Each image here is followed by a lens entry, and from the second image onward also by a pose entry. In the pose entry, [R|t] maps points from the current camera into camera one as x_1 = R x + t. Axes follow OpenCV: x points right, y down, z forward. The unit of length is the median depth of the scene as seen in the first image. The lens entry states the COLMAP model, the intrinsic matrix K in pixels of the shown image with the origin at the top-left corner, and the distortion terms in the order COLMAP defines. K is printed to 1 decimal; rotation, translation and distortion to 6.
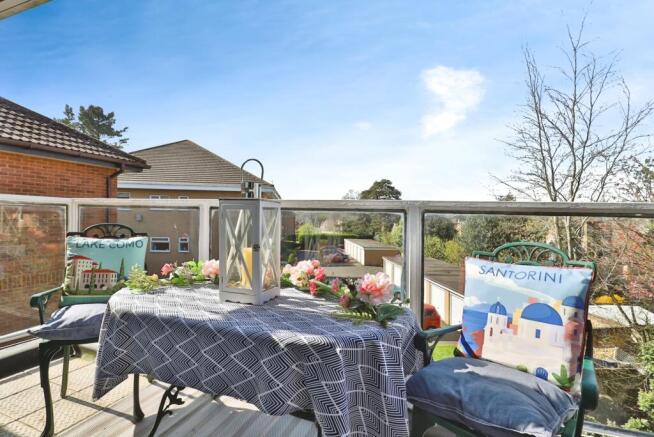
lens RADIAL K [[303.2, 0, 334.1], [0, 303.2, 215.8], [0, 0, 1]] dist [-0.035554, 0.007667]
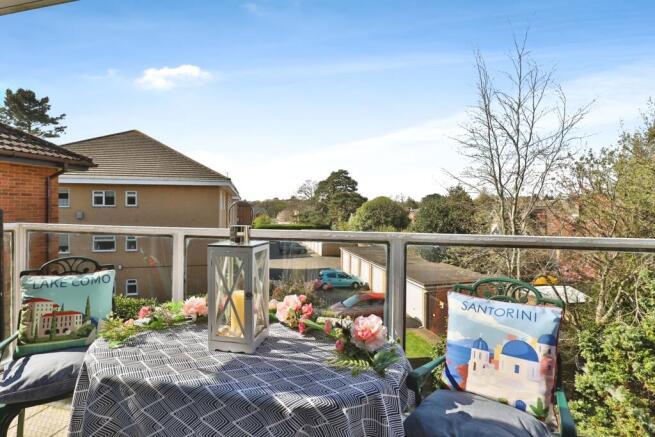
lens RADIAL K [[303.6, 0, 334.6], [0, 303.6, 215.8], [0, 0, 1]] dist [-0.035554, 0.007667]
pose [[0.991715, -0.005635, 0.128330, -0.101426], [0.004029, 0.999910, 0.012765, -0.157051], [-0.128391, -0.012142, 0.991649, 0.003438]]
